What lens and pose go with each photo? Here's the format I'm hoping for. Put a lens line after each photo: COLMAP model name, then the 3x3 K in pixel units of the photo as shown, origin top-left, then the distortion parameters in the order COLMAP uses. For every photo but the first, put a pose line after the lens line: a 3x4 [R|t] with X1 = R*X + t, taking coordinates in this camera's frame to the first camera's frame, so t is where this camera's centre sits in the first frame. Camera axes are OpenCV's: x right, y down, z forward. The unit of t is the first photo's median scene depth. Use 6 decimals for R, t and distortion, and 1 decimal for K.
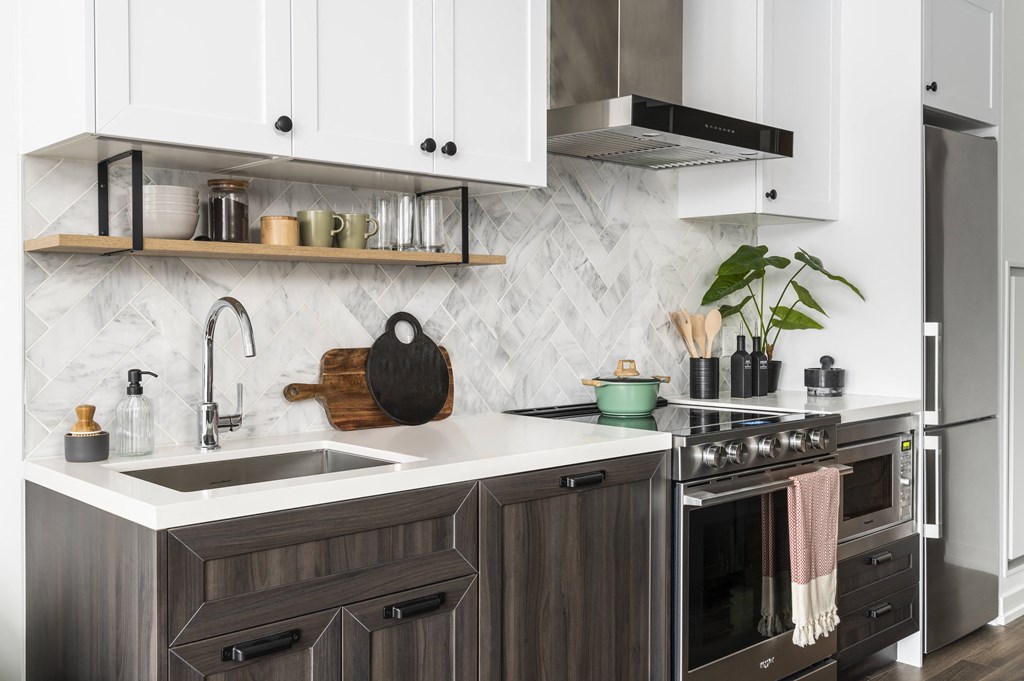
lens RADIAL K [[970.0, 0, 512.0], [0, 970.0, 328.2], [0, 0, 1]] dist [0.012274, 0.007711]
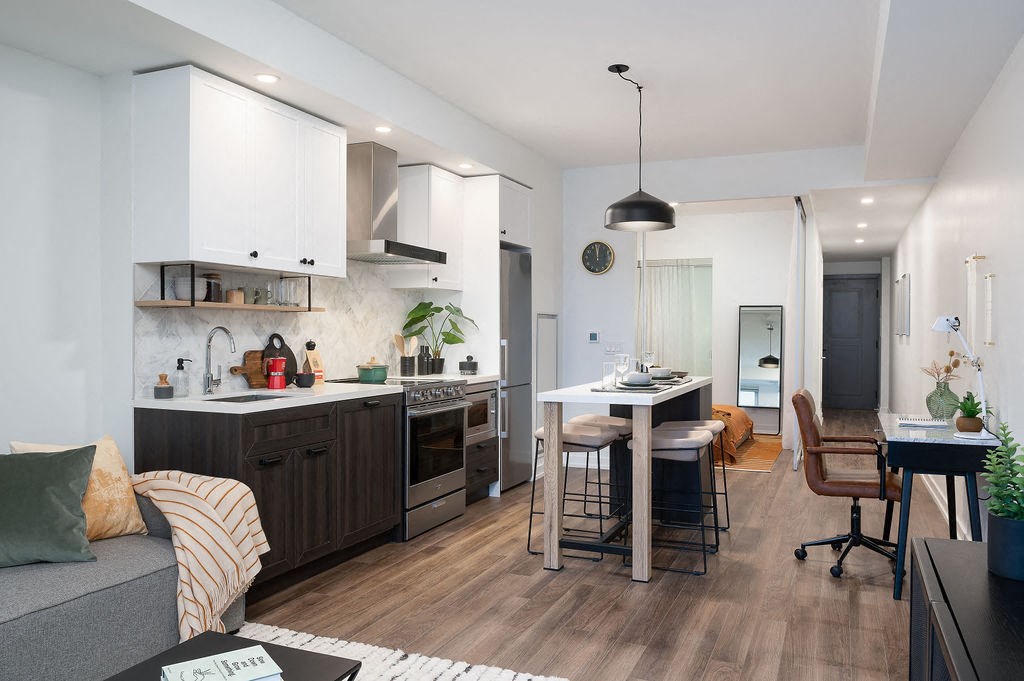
lens RADIAL K [[764.6, 0, 512.0], [0, 764.6, 340.5], [0, 0, 1]] dist [-0.000986, -0.000323]
pose [[0.913135, 0.001624, 0.407655, -0.356713], [0.002150, 0.999959, -0.008799, 0.015665], [-0.407652, 0.008911, 0.913094, -0.814040]]
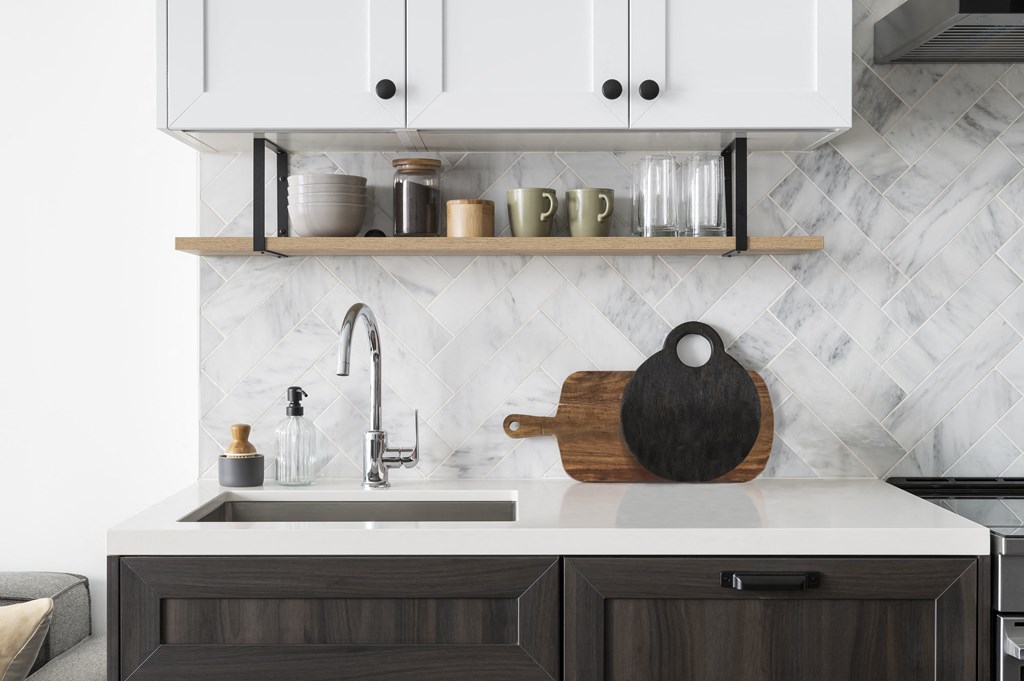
lens RADIAL K [[1441.6, 0, 512.0], [0, 1441.6, 340.5], [0, 0, 1]] dist [0.003923, 0.055880]
pose [[0.731762, 0.011755, -0.681459, 0.553918], [-0.013811, 0.999902, 0.002417, -0.004316], [0.681421, 0.007643, 0.731852, 0.162762]]
